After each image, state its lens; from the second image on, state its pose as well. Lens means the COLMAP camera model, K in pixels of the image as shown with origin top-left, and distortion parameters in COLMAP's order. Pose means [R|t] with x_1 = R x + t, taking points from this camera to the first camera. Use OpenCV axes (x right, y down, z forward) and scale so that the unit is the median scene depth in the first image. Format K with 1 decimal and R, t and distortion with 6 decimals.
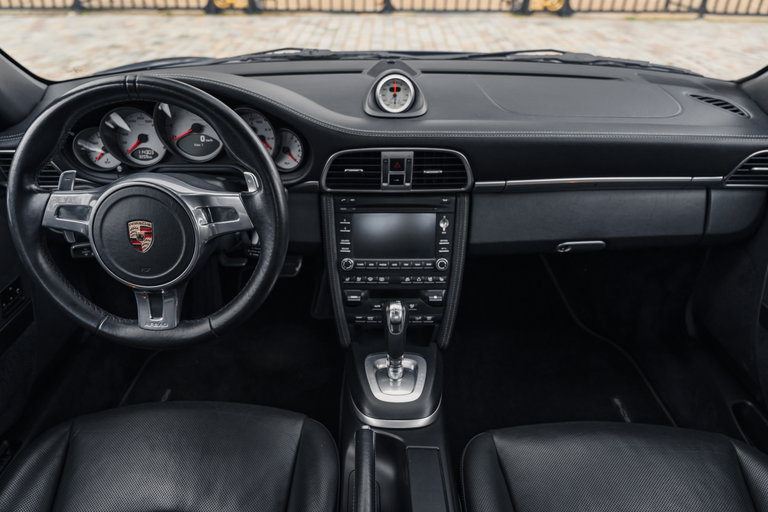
lens RADIAL K [[534.6, 0, 398.2], [0, 534.6, 258.5], [0, 0, 1]] dist [-0.003920, -0.001636]
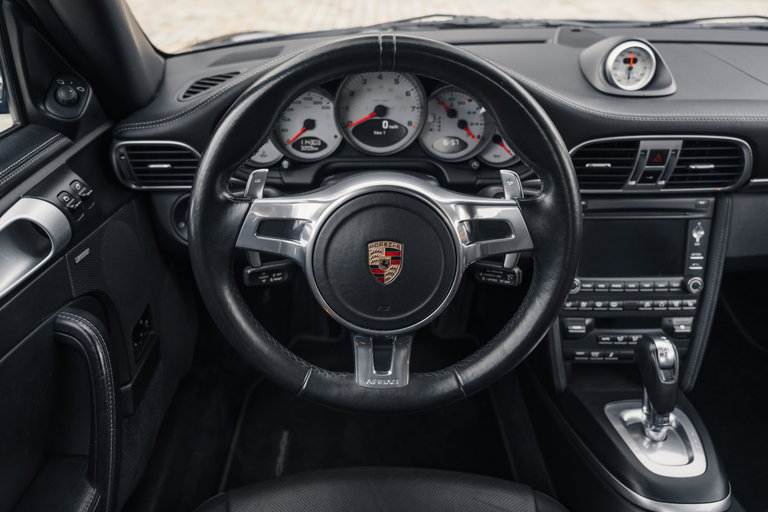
lens RADIAL K [[545.5, 0, 381.1], [0, 545.5, 234.3], [0, 0, 1]] dist [-0.005613, -0.001695]
pose [[0.999974, -0.006195, 0.003724, -0.376476], [0.006270, 0.999772, -0.020436, -0.049398], [-0.003597, 0.020459, 0.999784, 0.213112]]
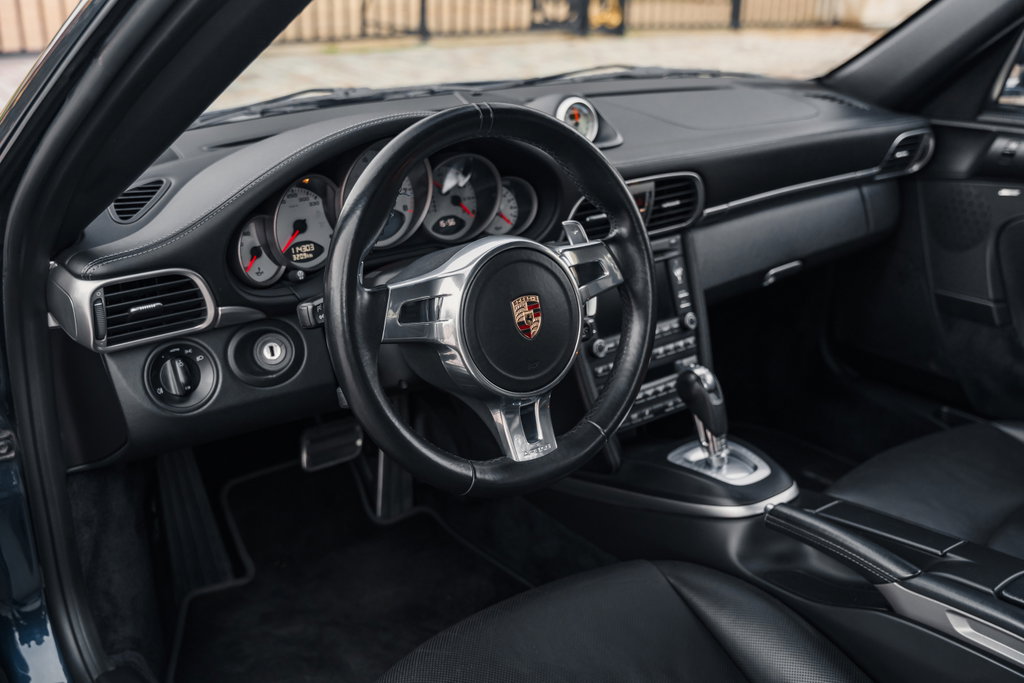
lens RADIAL K [[1046.5, 0, 512.0], [0, 1046.5, 341.5], [0, 0, 1]] dist [-0.010444, -0.002272]
pose [[0.786637, -0.217452, 0.577855, -1.013326], [0.308192, 0.949281, -0.062320, 0.053854], [-0.534995, 0.227113, 0.813757, -0.093715]]
